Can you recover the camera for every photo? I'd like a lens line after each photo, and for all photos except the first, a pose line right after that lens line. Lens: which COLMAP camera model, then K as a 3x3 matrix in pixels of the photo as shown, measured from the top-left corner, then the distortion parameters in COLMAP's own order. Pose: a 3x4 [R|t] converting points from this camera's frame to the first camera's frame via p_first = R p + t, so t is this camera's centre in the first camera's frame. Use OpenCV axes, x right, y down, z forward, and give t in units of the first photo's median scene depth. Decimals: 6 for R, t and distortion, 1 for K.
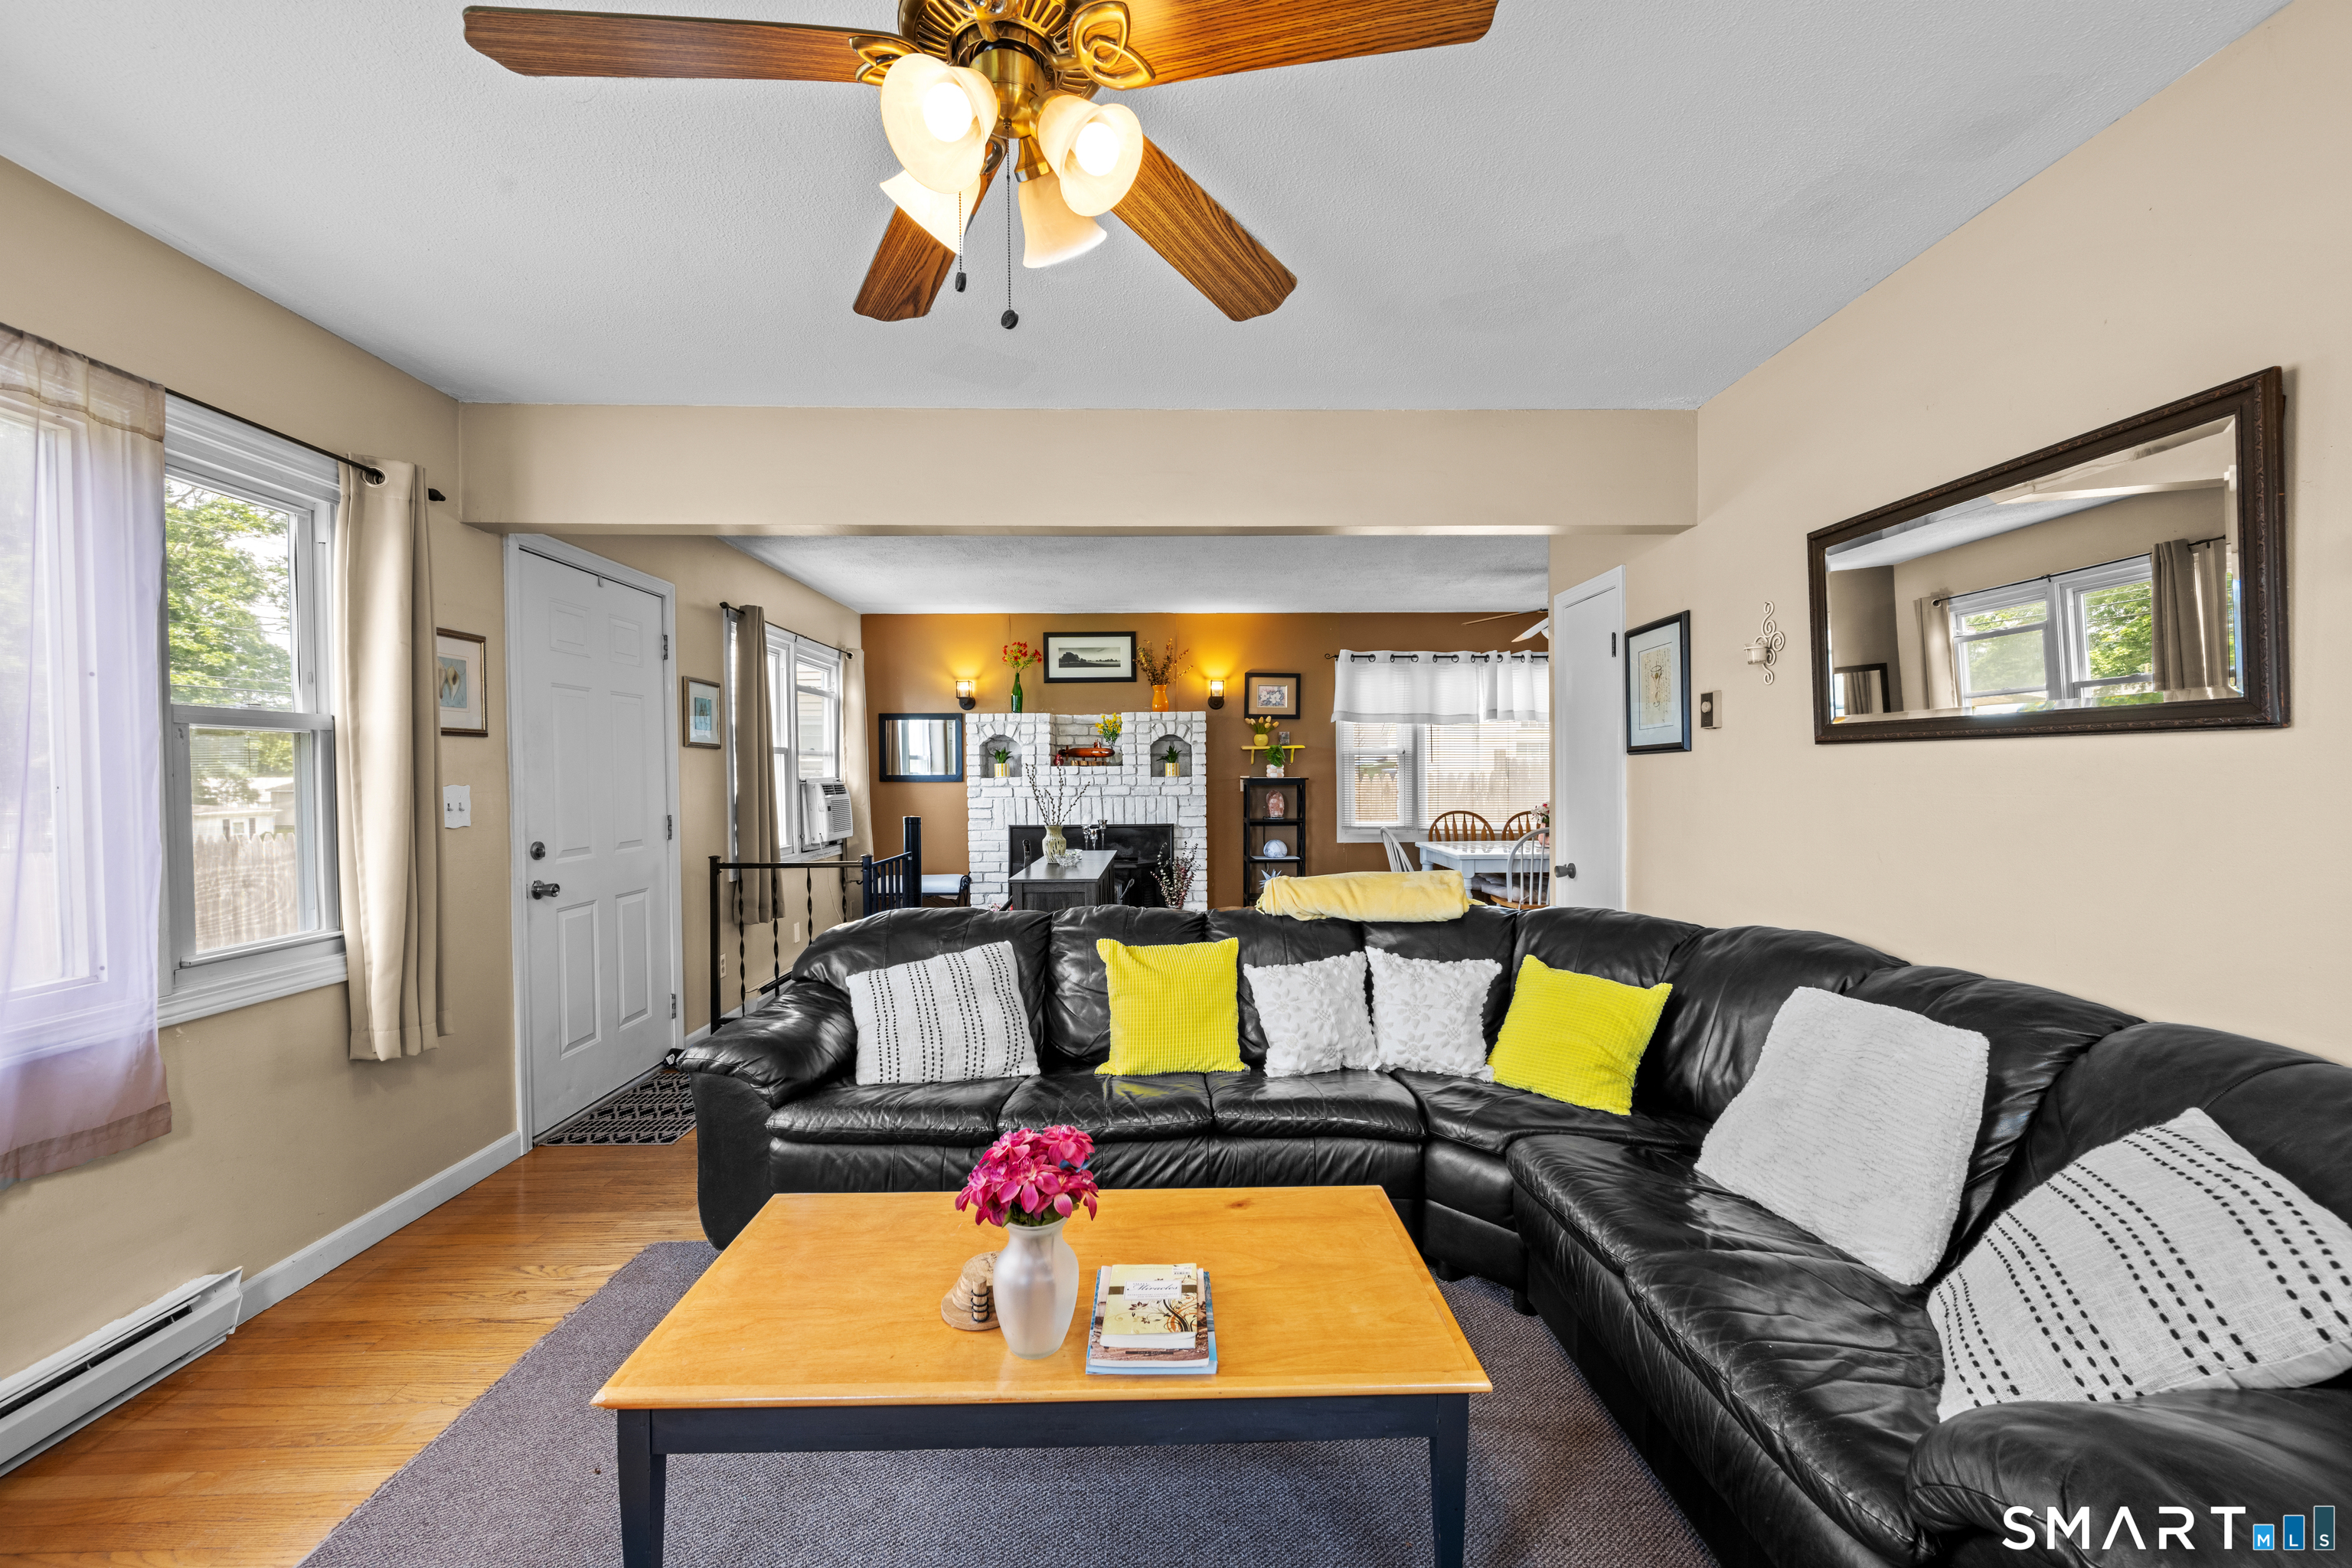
lens RADIAL K [[922.9, 0, 1178.4], [0, 922.9, 786.2], [0, 0, 1]] dist [-0.000399, -0.000228]
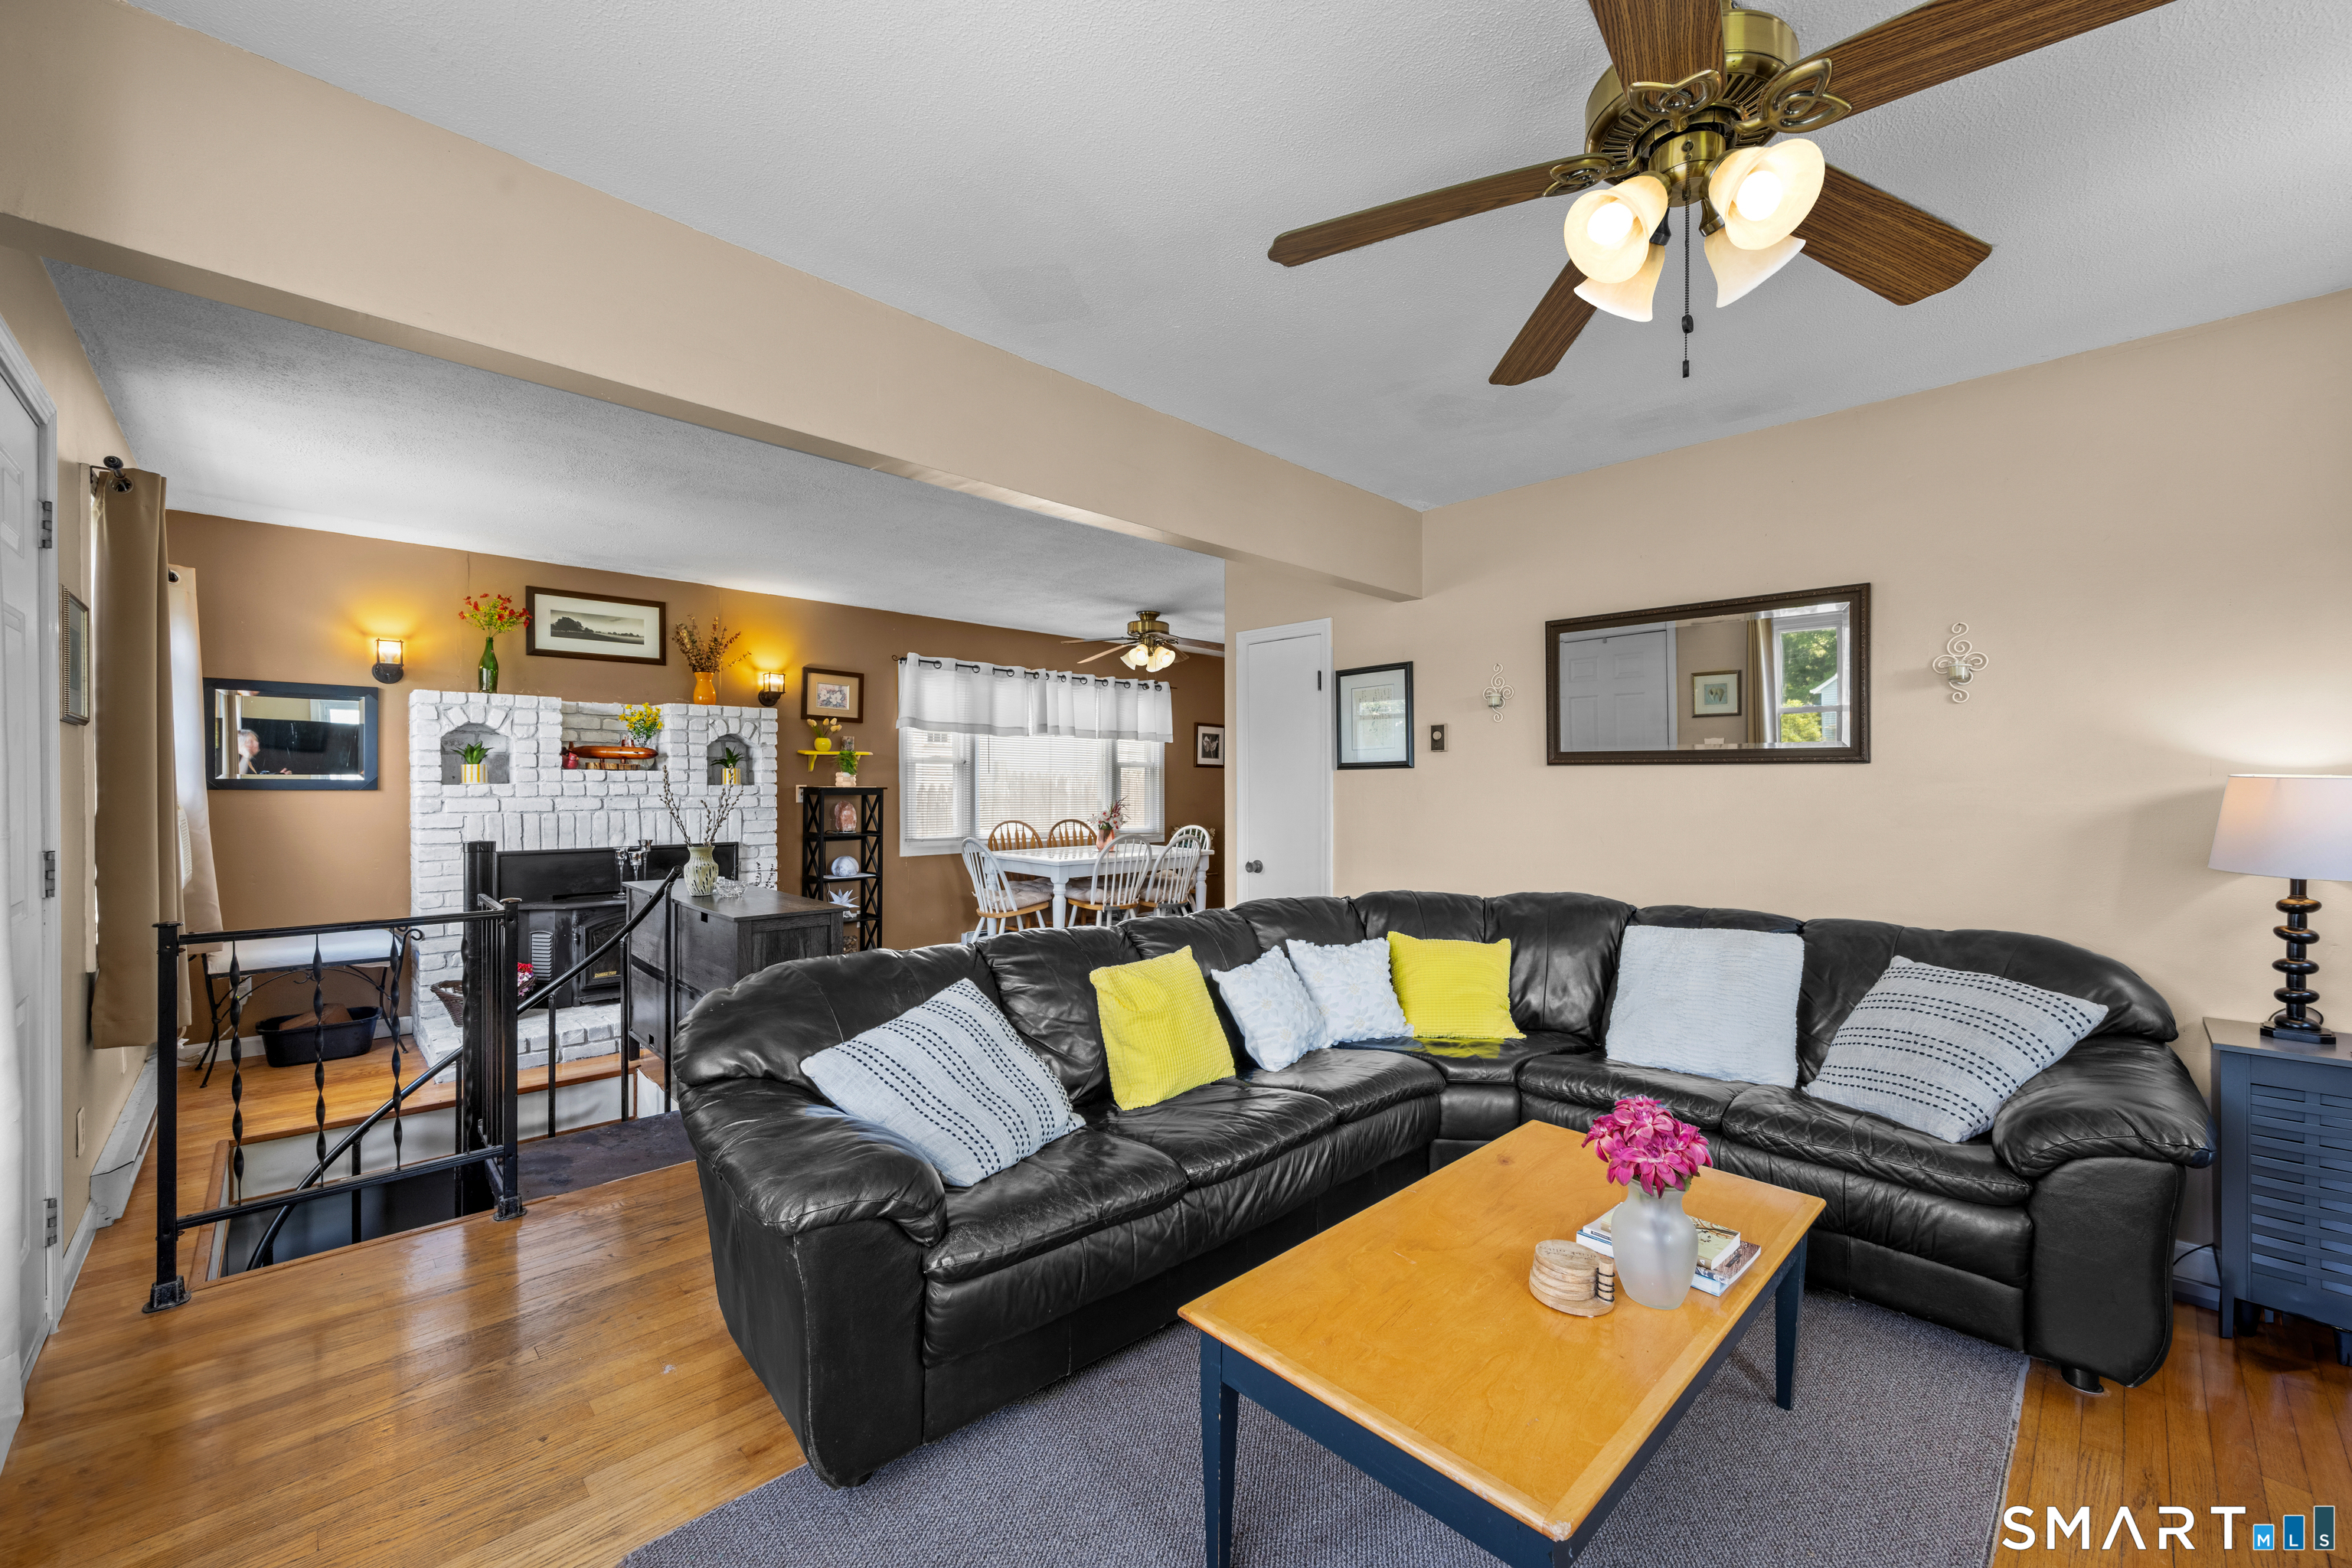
lens RADIAL K [[922.9, 0, 1178.4], [0, 922.9, 786.2], [0, 0, 1]] dist [-0.000399, -0.000228]
pose [[0.732314, 0.007017, 0.680931, -0.279830], [0.001987, 0.999921, -0.012441, 0.001999], [-0.680964, 0.010464, 0.732242, 0.123446]]
